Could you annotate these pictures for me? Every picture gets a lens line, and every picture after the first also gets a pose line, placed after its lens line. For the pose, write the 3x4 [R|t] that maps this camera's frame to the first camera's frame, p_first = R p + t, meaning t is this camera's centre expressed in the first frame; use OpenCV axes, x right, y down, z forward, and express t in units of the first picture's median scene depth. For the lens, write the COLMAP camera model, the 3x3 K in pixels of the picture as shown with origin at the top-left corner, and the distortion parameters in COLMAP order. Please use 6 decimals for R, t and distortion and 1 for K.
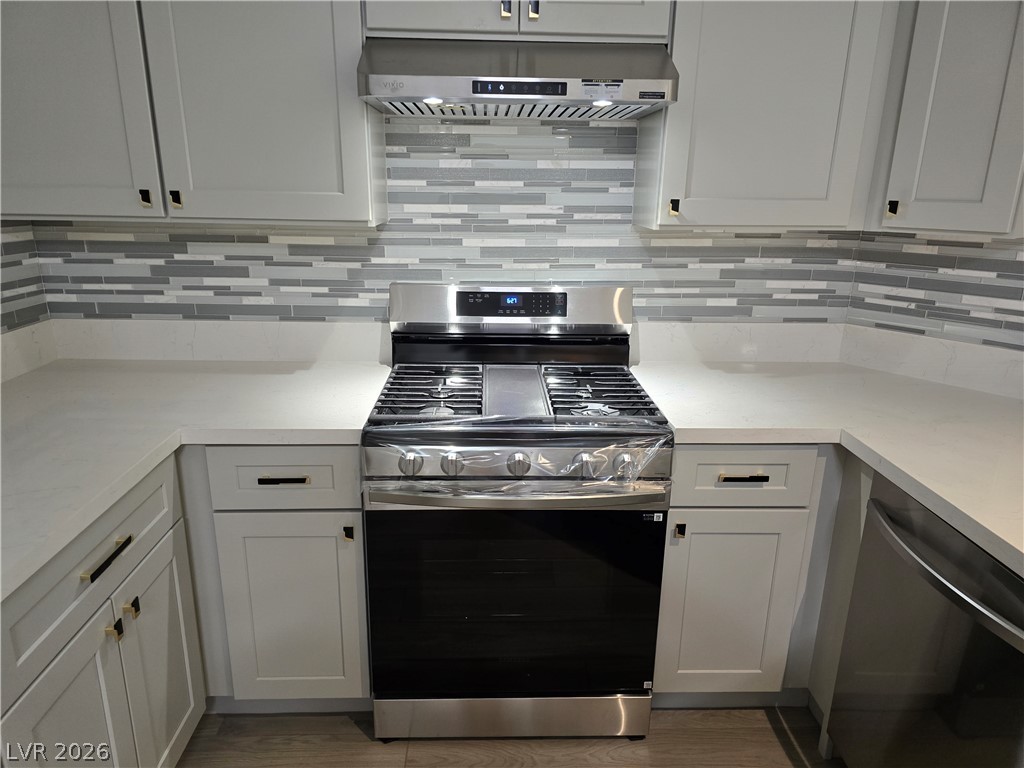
lens RADIAL K [[680.5, 0, 511.0], [0, 680.5, 390.3], [0, 0, 1]] dist [0.071684, -0.064388]
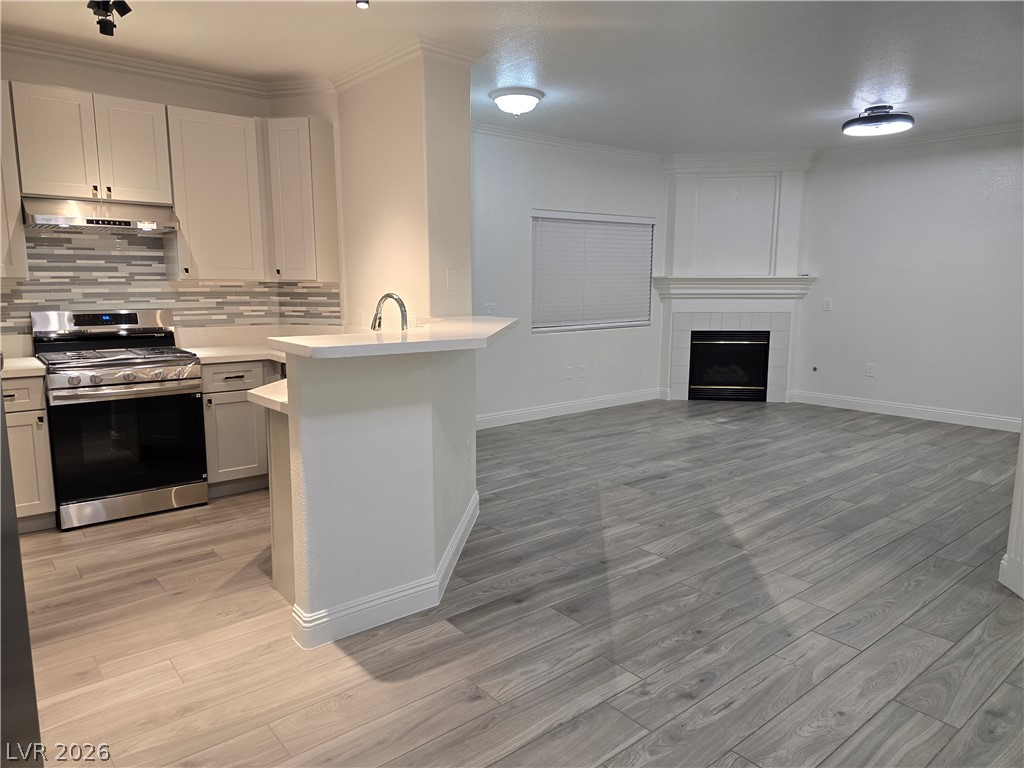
lens RADIAL K [[678.1, 0, 512.0], [0, 678.1, 384.0], [0, 0, 1]] dist [0.071649, -0.067455]
pose [[0.797610, -0.101700, 0.594538, -0.268809], [0.181404, 0.980495, -0.075645, 0.423453], [-0.575248, 0.168187, 0.800501, -1.259213]]
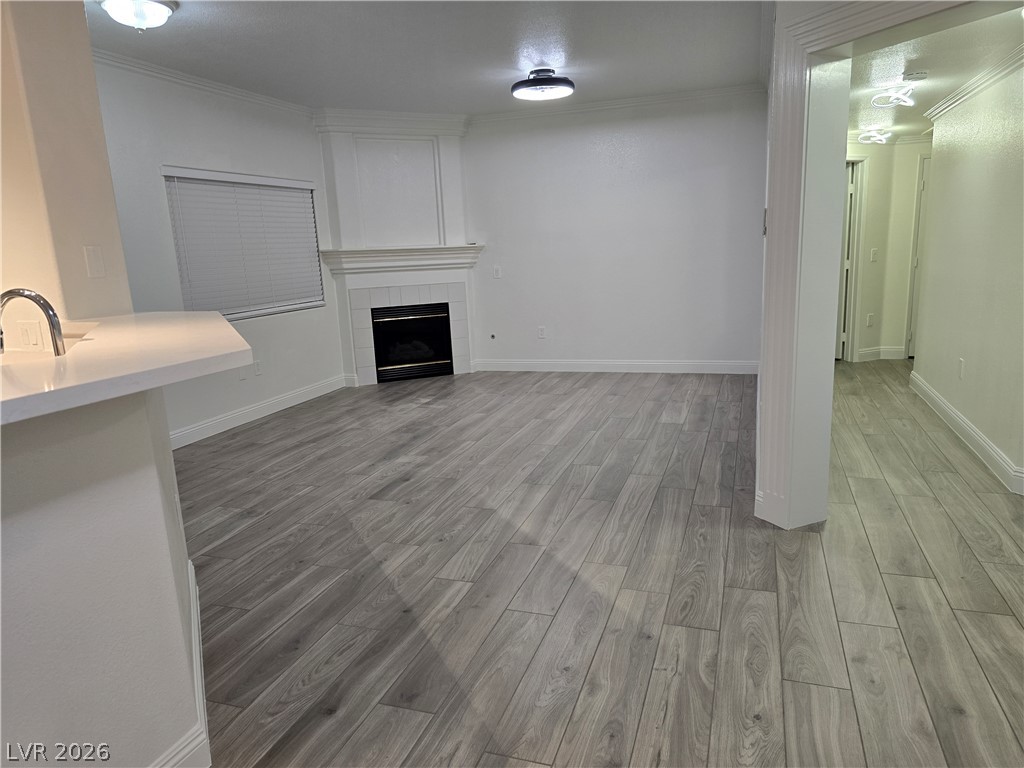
lens RADIAL K [[686.8, 0, 516.9], [0, 686.8, 386.5], [0, 0, 1]] dist [0.087569, -0.092226]
pose [[0.361273, -0.213054, 0.907794, -0.192821], [0.314897, 0.944229, 0.096287, 0.302109], [-0.877680, 0.251075, 0.408215, -0.845989]]
